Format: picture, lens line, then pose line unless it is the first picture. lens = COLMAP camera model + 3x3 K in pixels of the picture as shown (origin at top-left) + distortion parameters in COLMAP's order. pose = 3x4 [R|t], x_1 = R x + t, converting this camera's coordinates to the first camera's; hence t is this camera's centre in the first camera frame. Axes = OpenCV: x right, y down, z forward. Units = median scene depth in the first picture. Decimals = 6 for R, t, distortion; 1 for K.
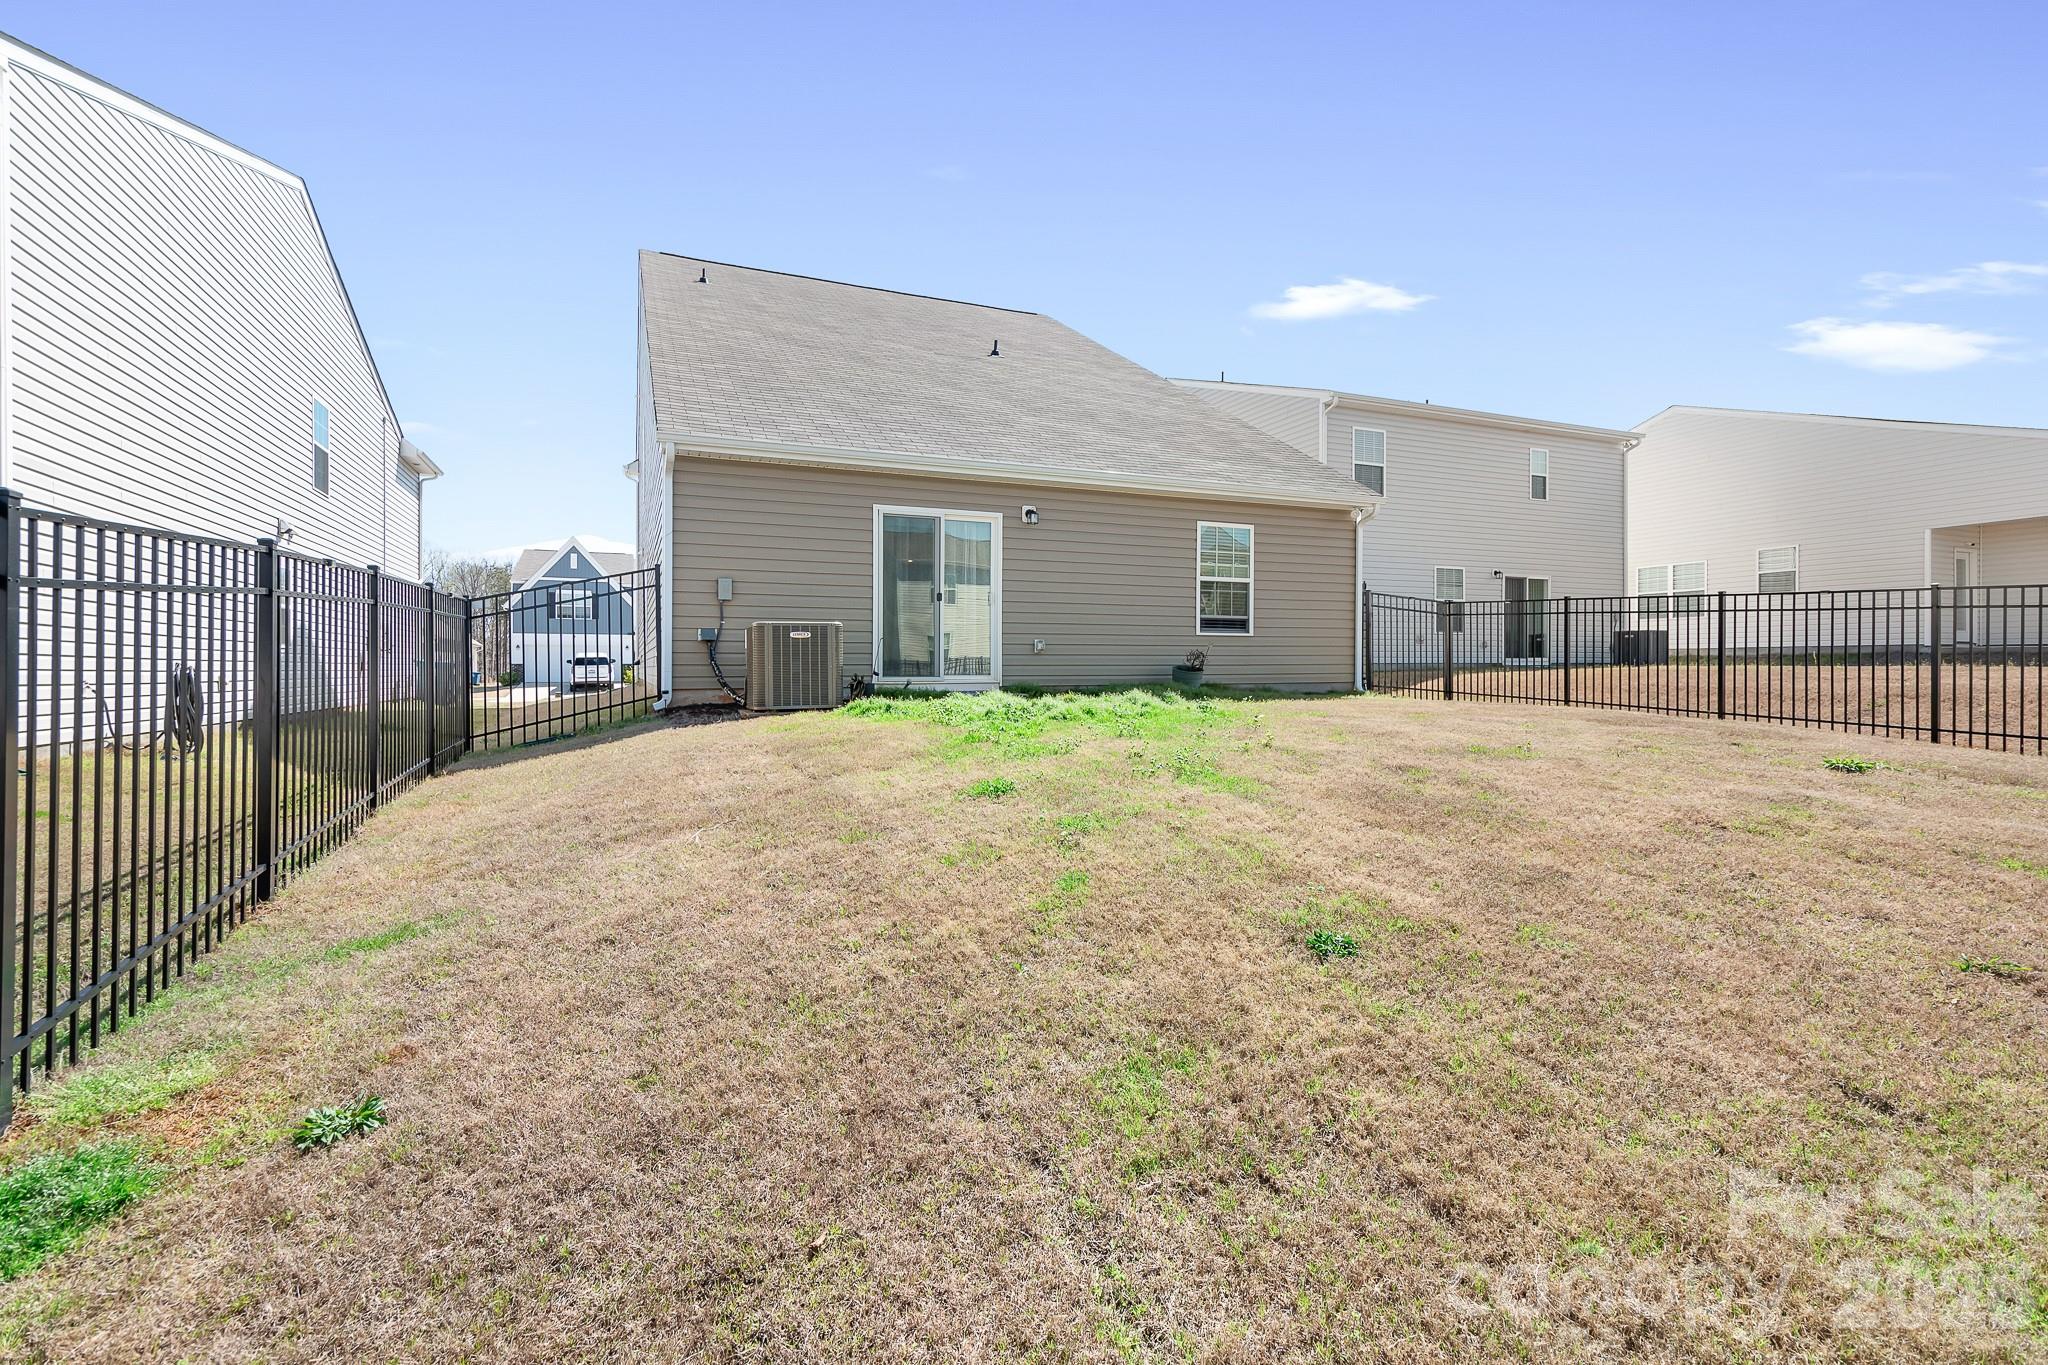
lens RADIAL K [[941.4, 0, 1024.0], [0, 941.4, 682.5], [0, 0, 1]] dist [0.000766, 0.000041]
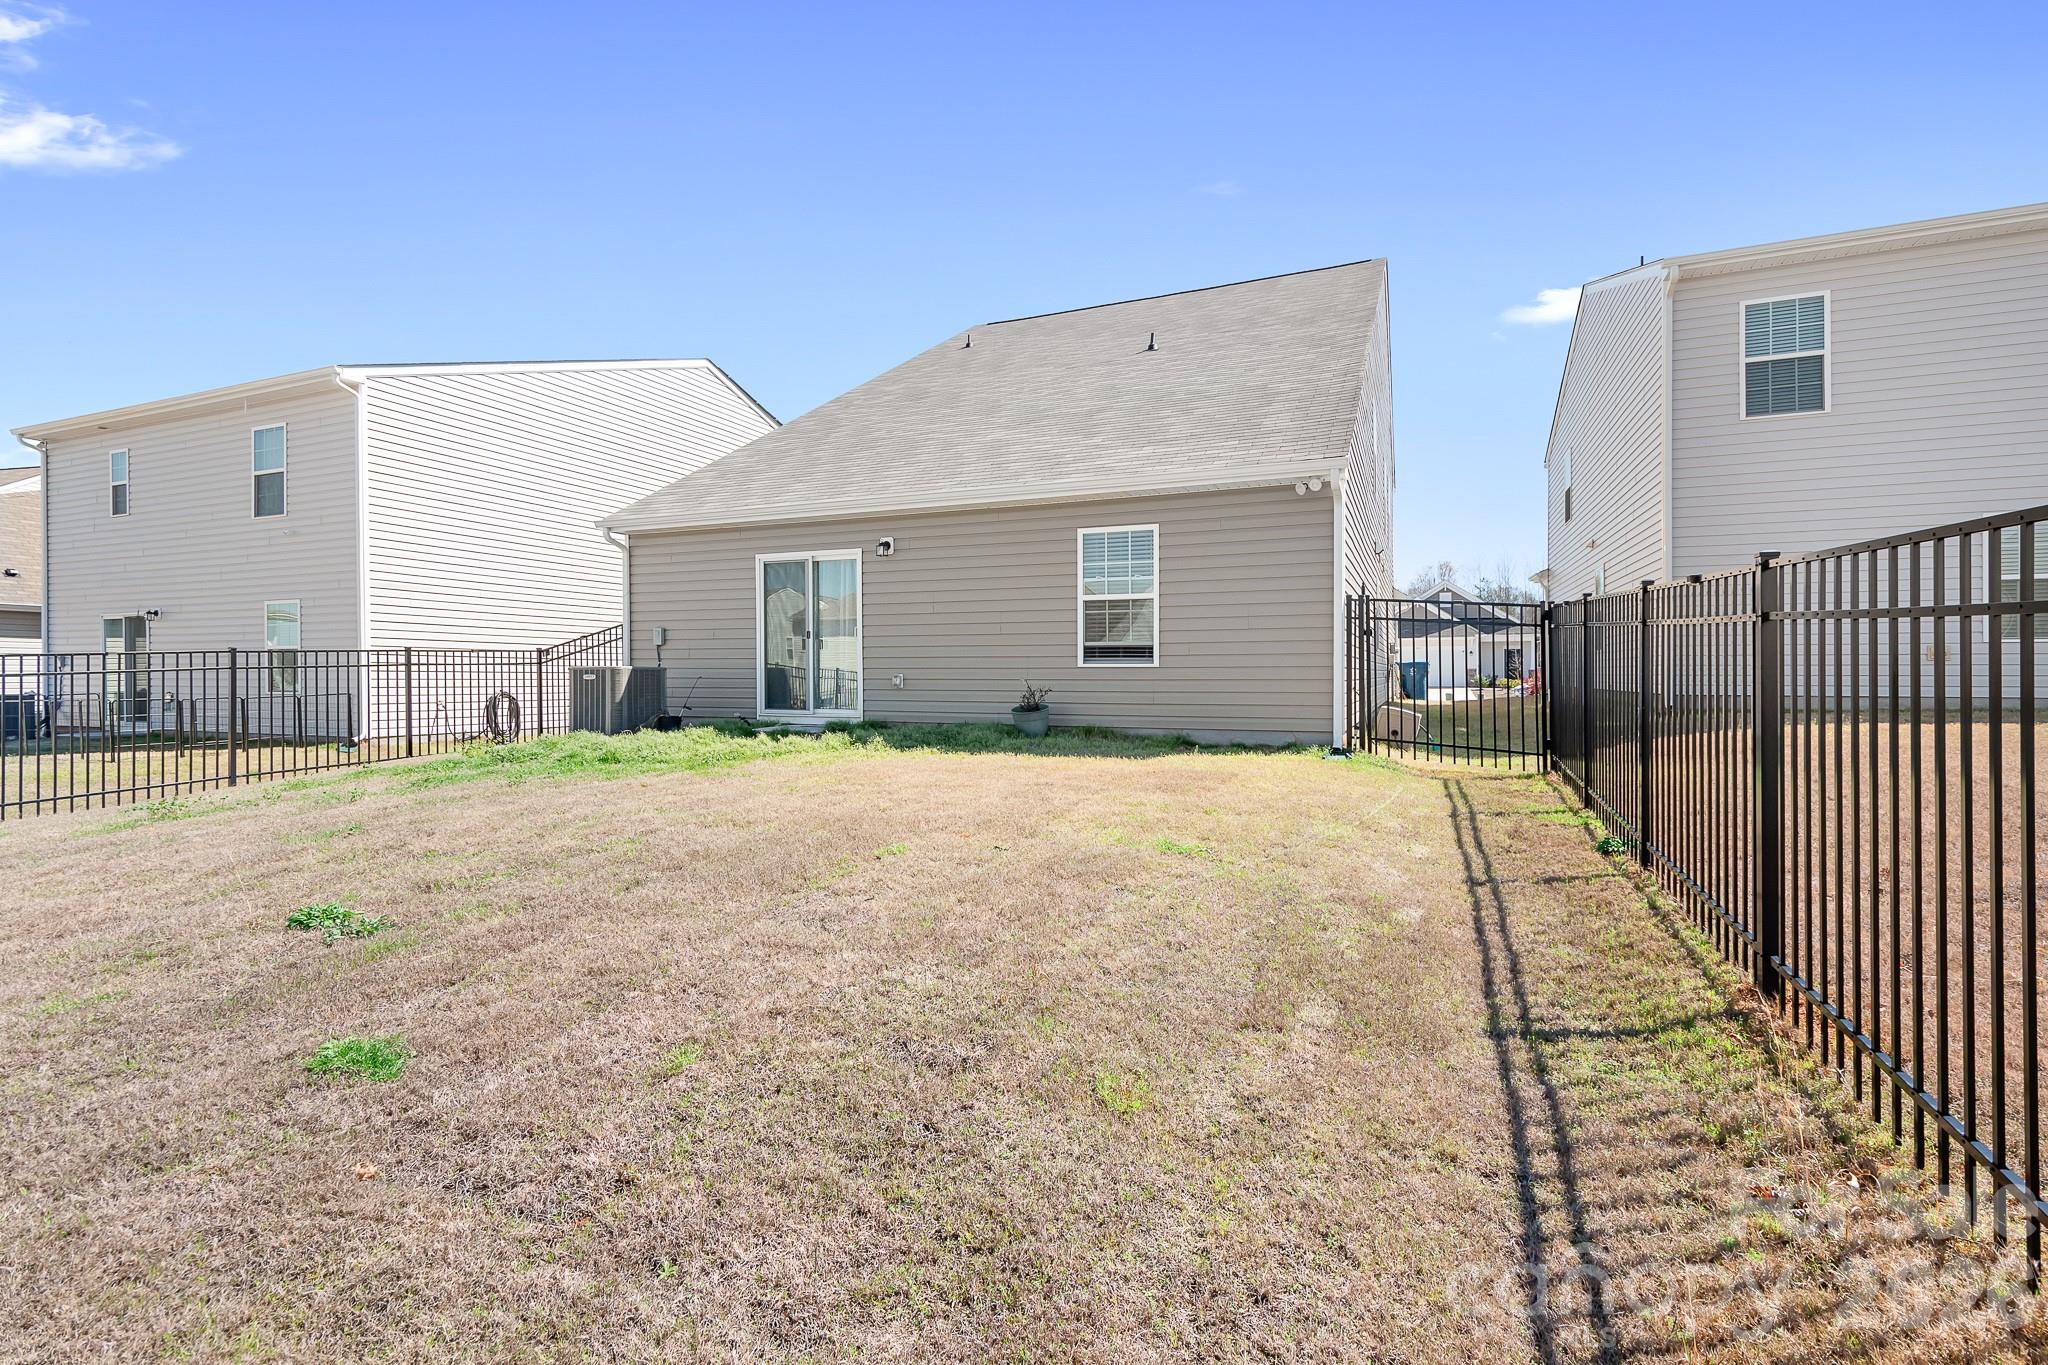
lens RADIAL K [[941.4, 0, 1024.0], [0, 941.4, 682.5], [0, 0, 1]] dist [0.000766, 0.000041]
pose [[0.705211, 0.005201, -0.708978, 0.763914], [-0.012993, 0.999900, -0.005589, -0.032906], [0.708878, 0.013153, 0.705208, 0.403520]]
